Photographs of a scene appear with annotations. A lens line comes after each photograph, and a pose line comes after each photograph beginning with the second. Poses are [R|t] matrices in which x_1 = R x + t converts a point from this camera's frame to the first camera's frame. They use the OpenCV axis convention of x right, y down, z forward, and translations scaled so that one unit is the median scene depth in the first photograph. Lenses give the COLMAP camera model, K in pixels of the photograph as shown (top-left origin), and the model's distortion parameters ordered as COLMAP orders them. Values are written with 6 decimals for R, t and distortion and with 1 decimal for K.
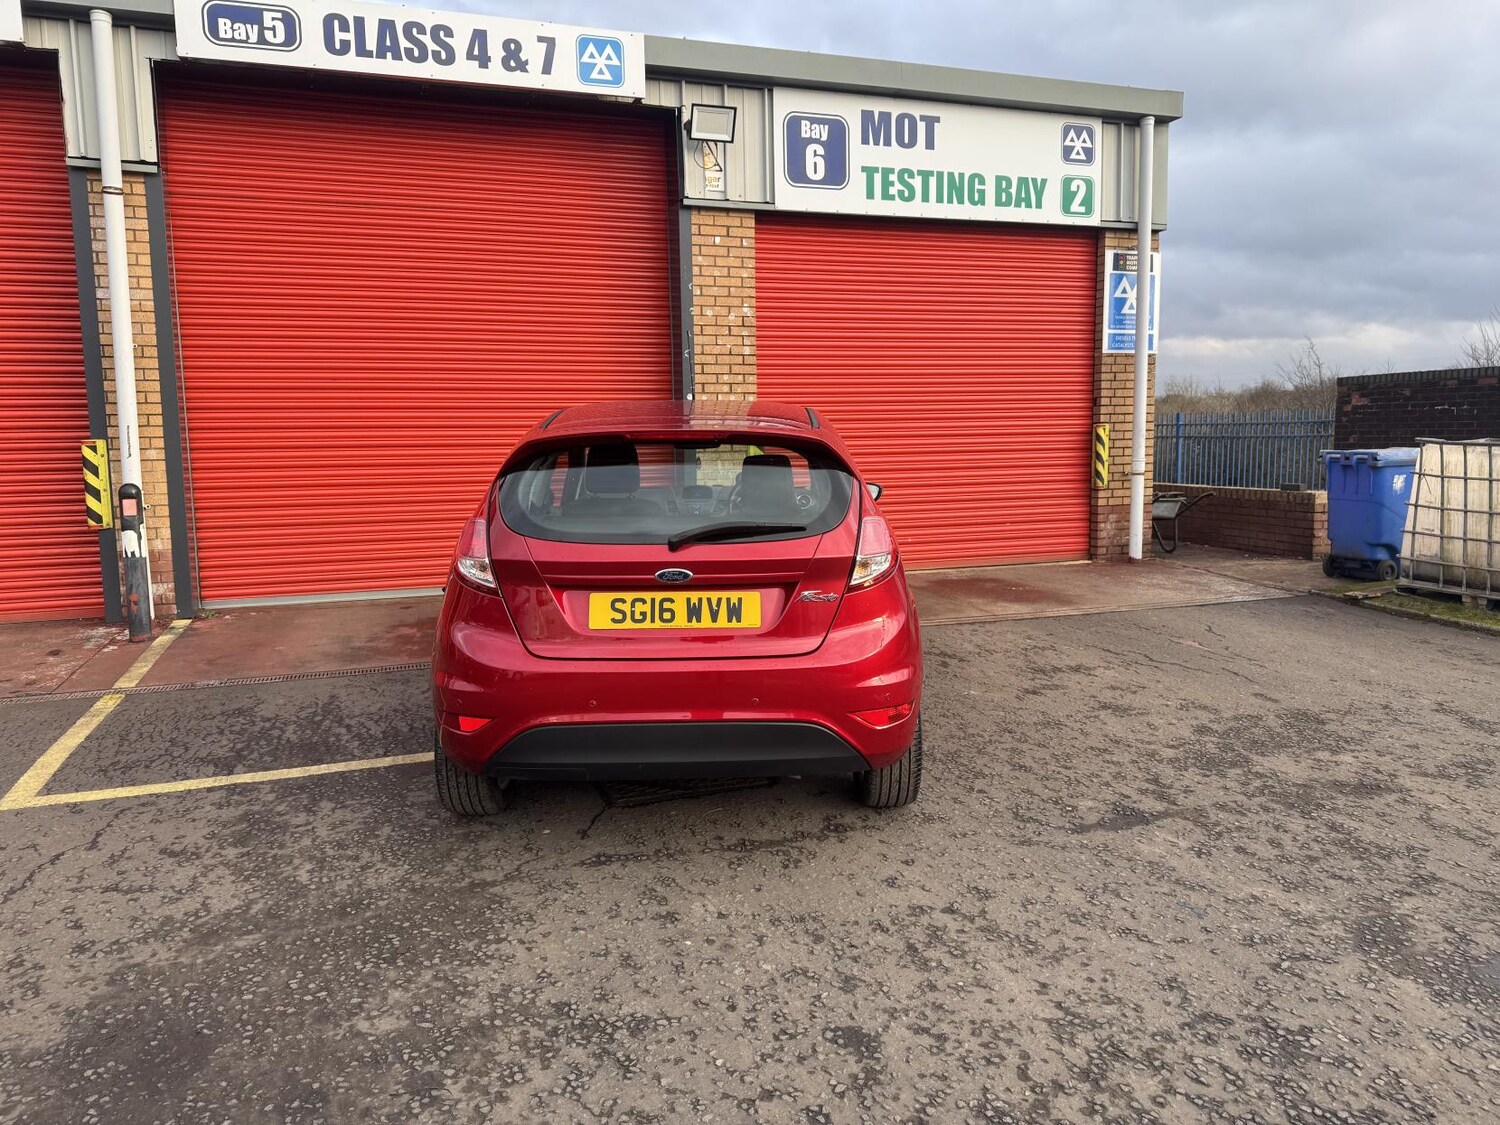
lens RADIAL K [[1050.2, 0, 756.6], [0, 1050.2, 555.8], [0, 0, 1]] dist [0.043285, -0.049329]
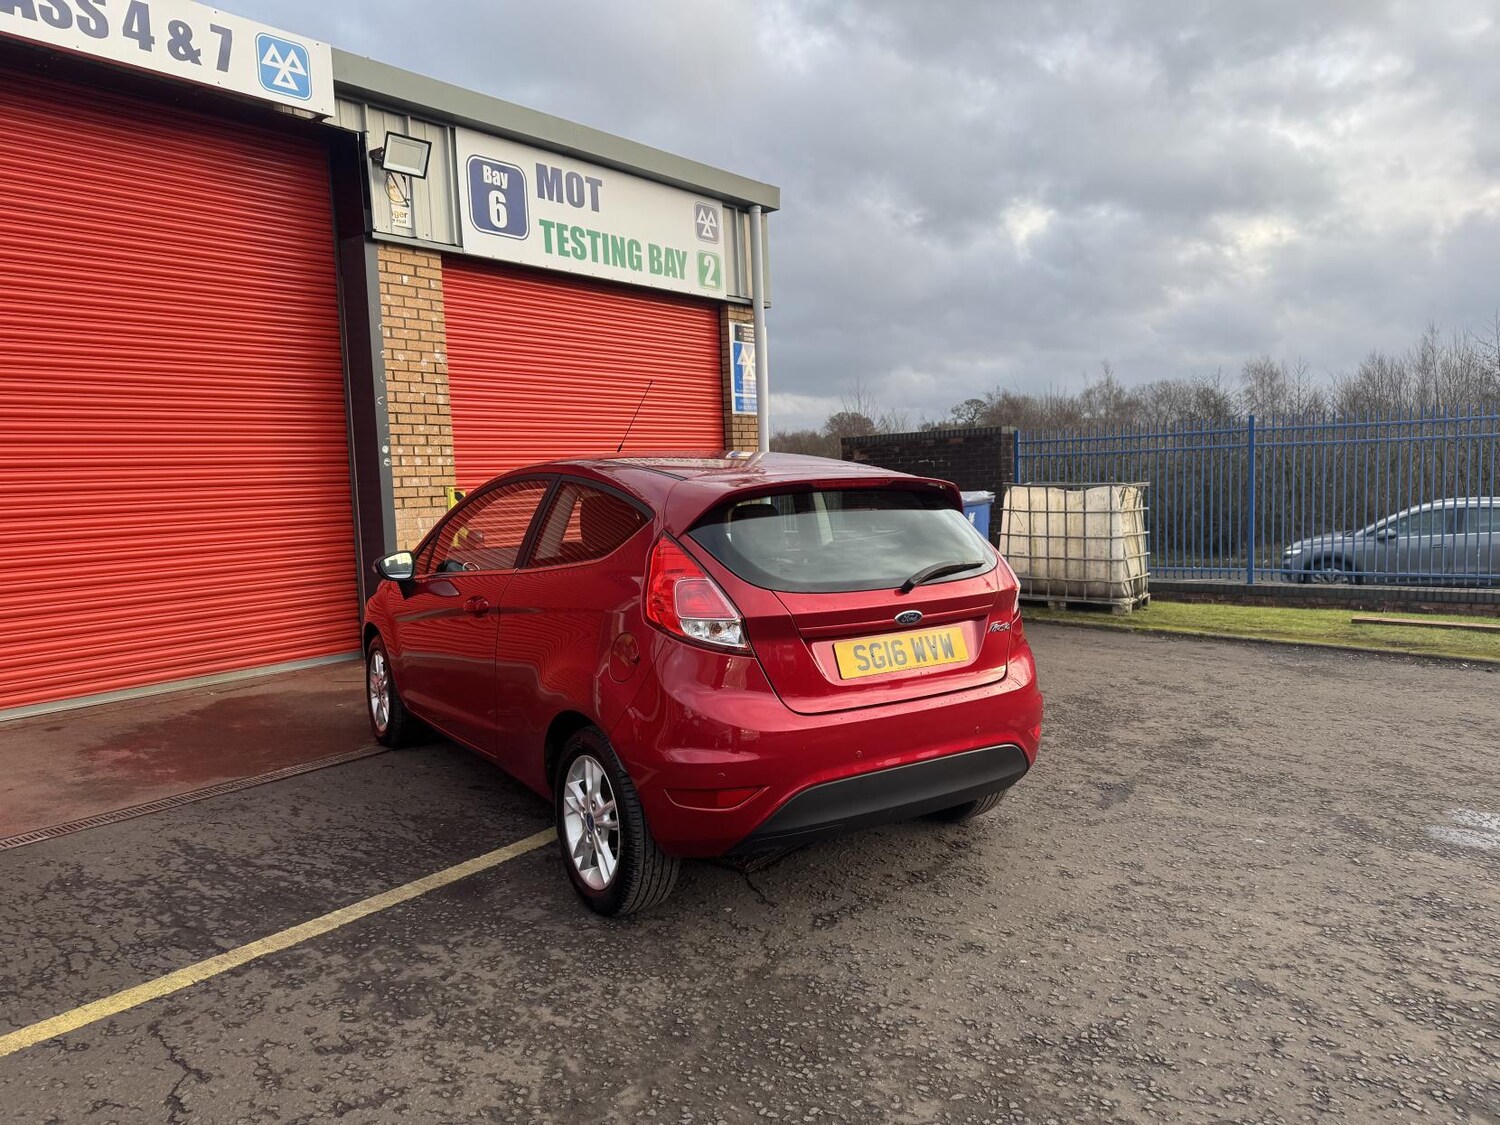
lens RADIAL K [[1050.2, 0, 752.7], [0, 1050.2, 568.2], [0, 0, 1]] dist [0.043285, -0.049329]
pose [[0.845512, -0.060487, 0.530520, -0.339754], [0.083128, 0.996360, -0.018886, -0.010257], [-0.527446, 0.060069, 0.847462, 0.093718]]
